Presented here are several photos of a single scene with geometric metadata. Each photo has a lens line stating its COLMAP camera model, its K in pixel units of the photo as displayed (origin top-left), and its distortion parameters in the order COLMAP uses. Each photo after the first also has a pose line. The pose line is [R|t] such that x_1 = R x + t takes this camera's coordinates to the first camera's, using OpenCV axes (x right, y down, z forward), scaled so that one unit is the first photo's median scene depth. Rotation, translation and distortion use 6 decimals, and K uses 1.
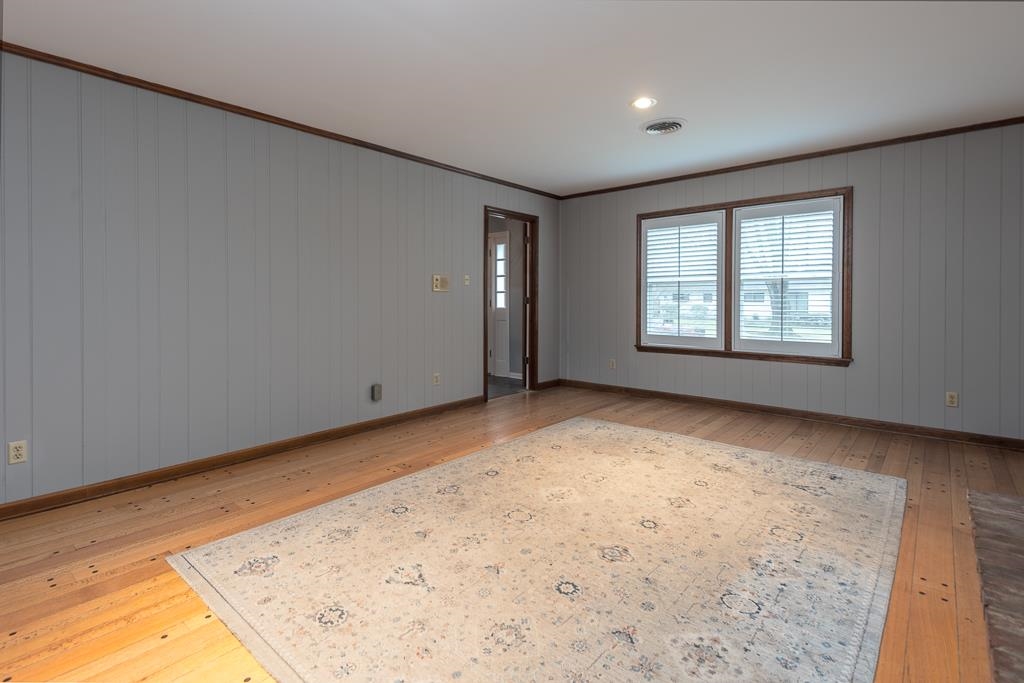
lens RADIAL K [[484.4, 0, 513.3], [0, 484.4, 296.7], [0, 0, 1]] dist [0.031989, -0.000375]
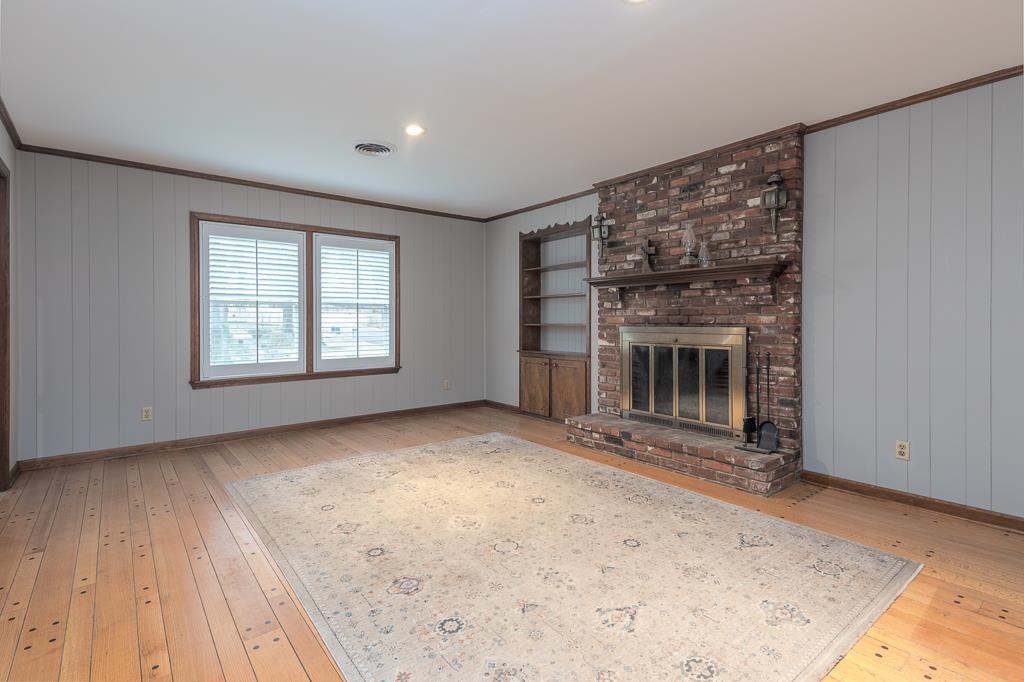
lens RADIAL K [[488.7, 0, 493.2], [0, 488.7, 322.9], [0, 0, 1]] dist [0.037017, -0.000497]
pose [[0.196390, -0.003997, 0.980518, -0.555809], [-0.003498, 0.999982, 0.004777, 0.002061], [-0.980520, -0.004368, 0.196372, 0.492361]]
